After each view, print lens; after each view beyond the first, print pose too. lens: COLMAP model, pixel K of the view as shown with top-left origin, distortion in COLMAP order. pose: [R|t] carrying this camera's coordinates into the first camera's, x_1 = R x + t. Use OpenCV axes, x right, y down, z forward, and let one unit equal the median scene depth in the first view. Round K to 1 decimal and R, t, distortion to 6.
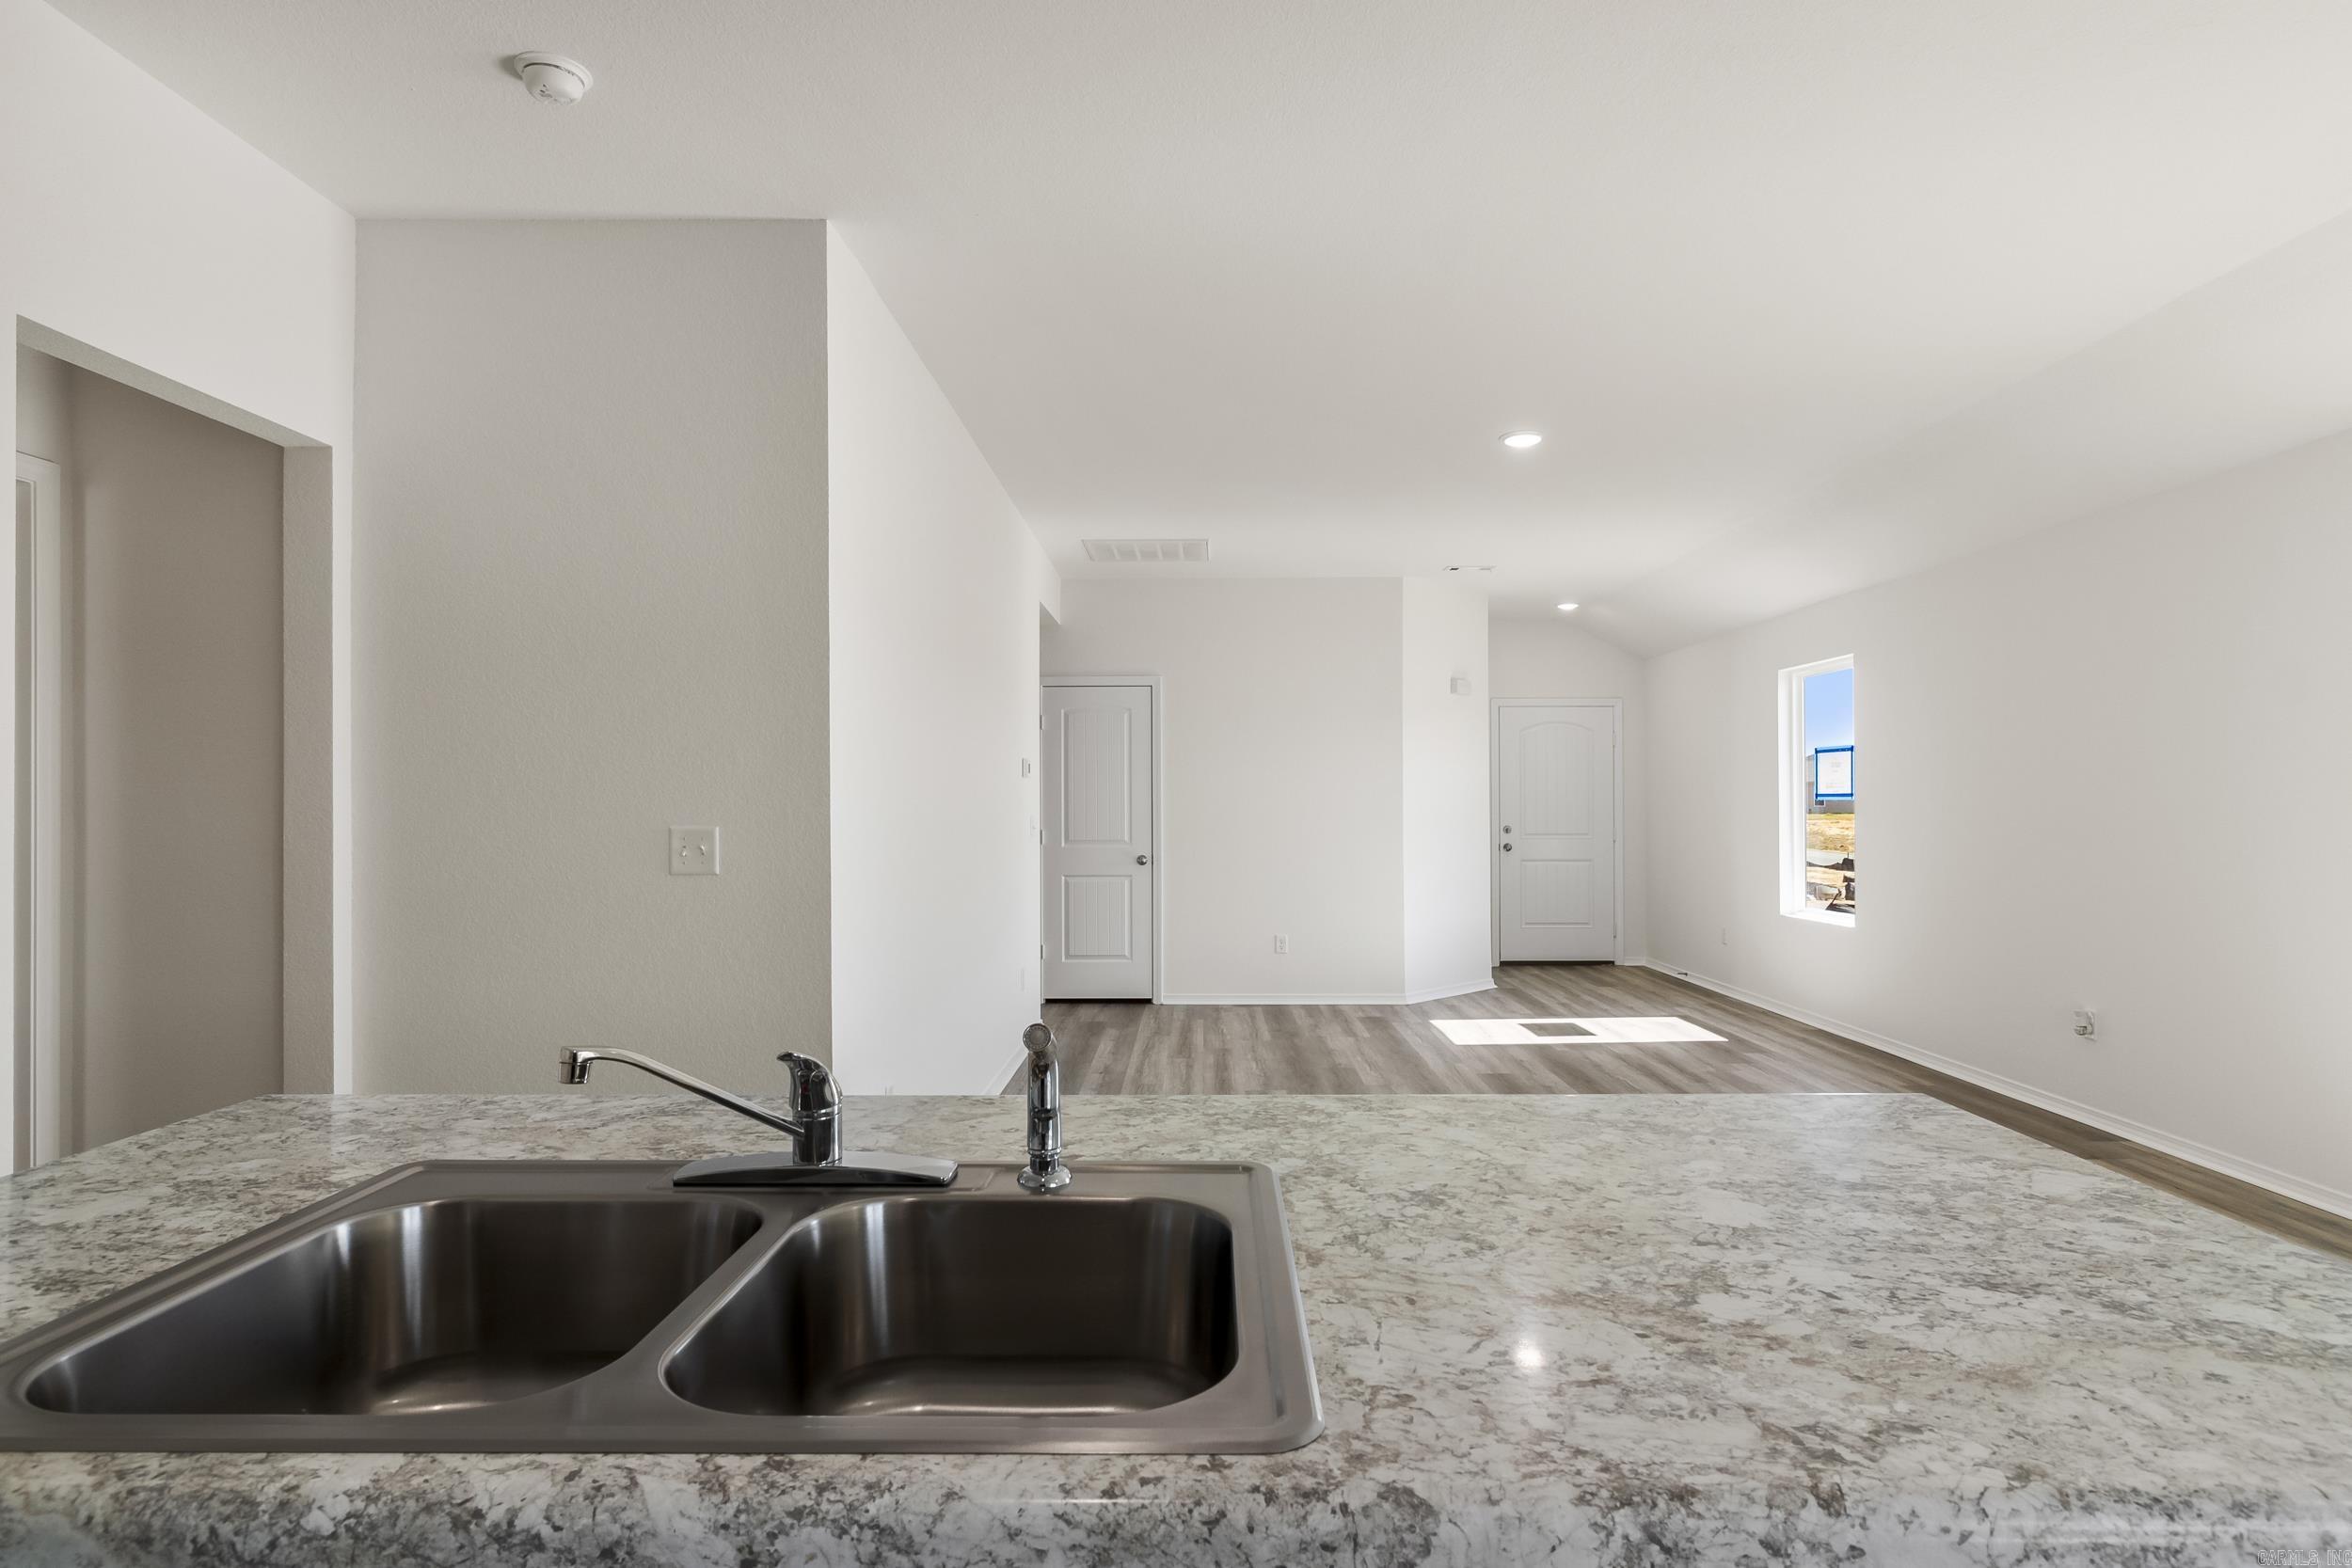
lens RADIAL K [[1289.5, 0, 1193.2], [0, 1289.5, 798.9], [0, 0, 1]] dist [0.001754, 0.000877]
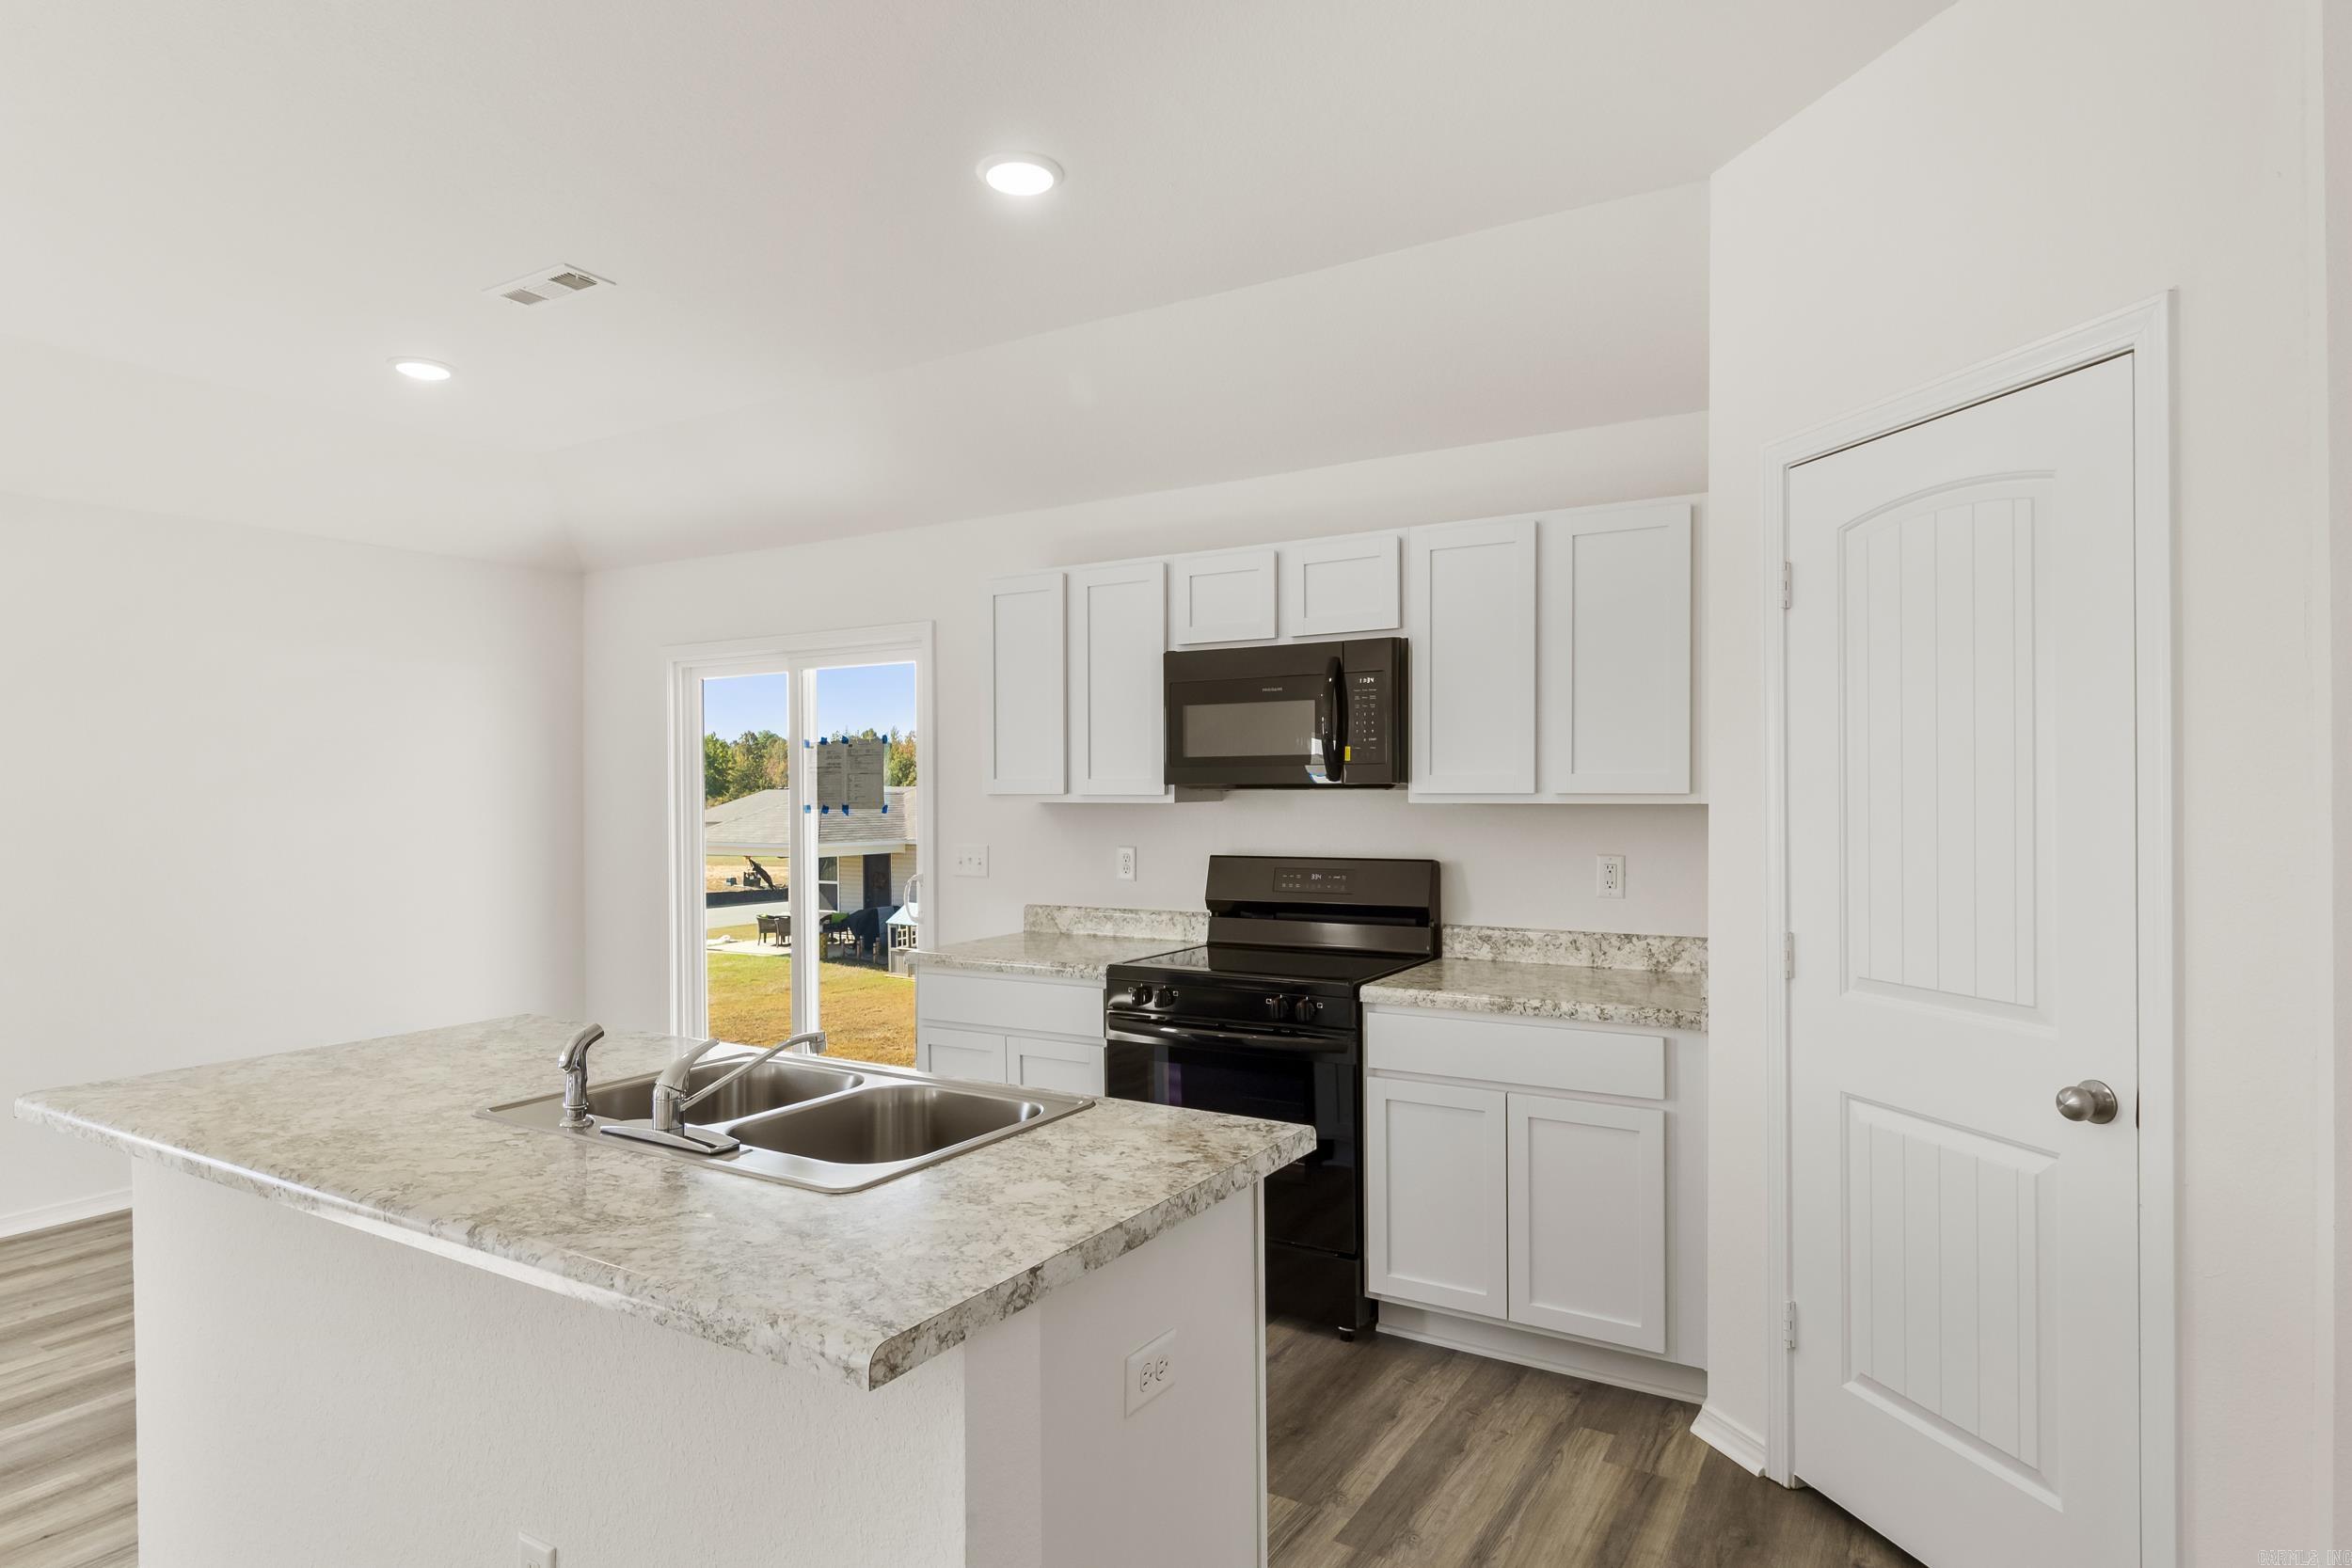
lens RADIAL K [[1289.5, 0, 1193.2], [0, 1289.5, 798.9], [0, 0, 1]] dist [0.001754, 0.000877]
pose [[-0.861797, 0.005115, 0.507227, -0.260542], [0.005037, 0.999986, -0.001526, -0.017982], [-0.507228, 0.001240, -0.861811, 0.322866]]
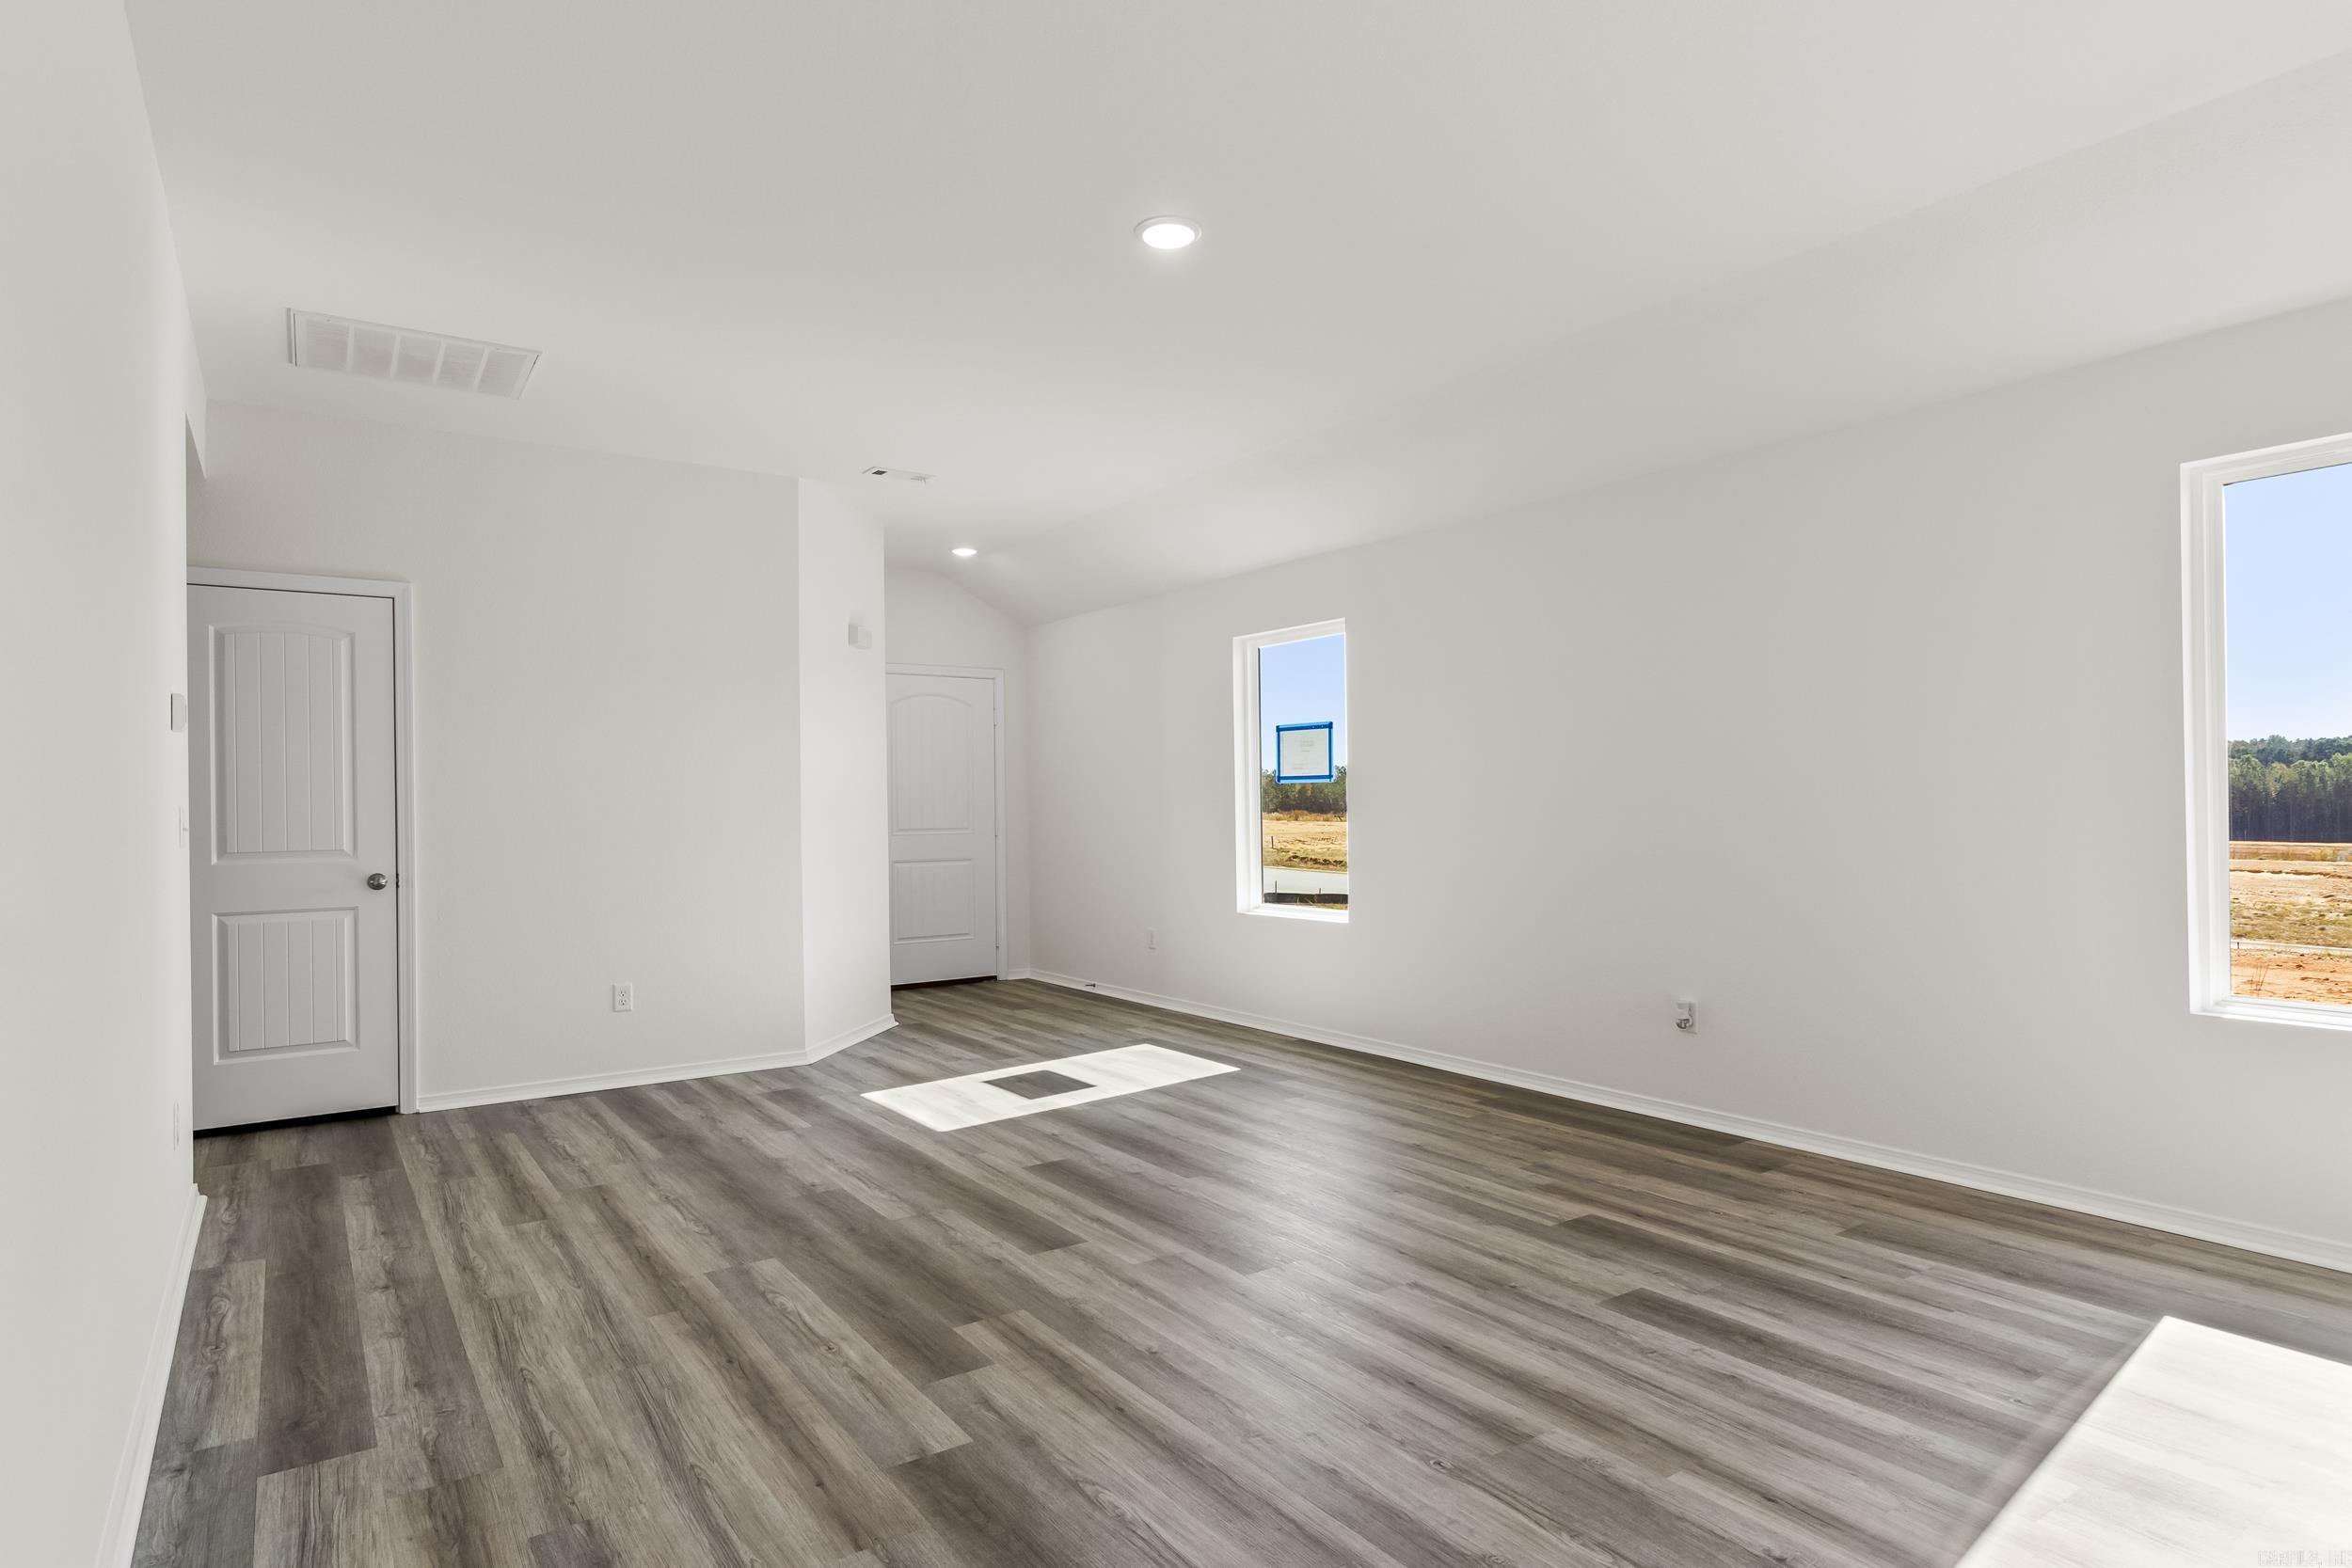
lens RADIAL K [[1284.9, 0, 1192.3], [0, 1284.9, 797.8], [0, 0, 1]] dist [0.001722, 0.000116]
pose [[0.813353, -0.003763, 0.581759, -0.089763], [0.005018, 0.999987, -0.000548, 0.011440], [-0.581750, 0.003365, 0.813361, 0.313654]]
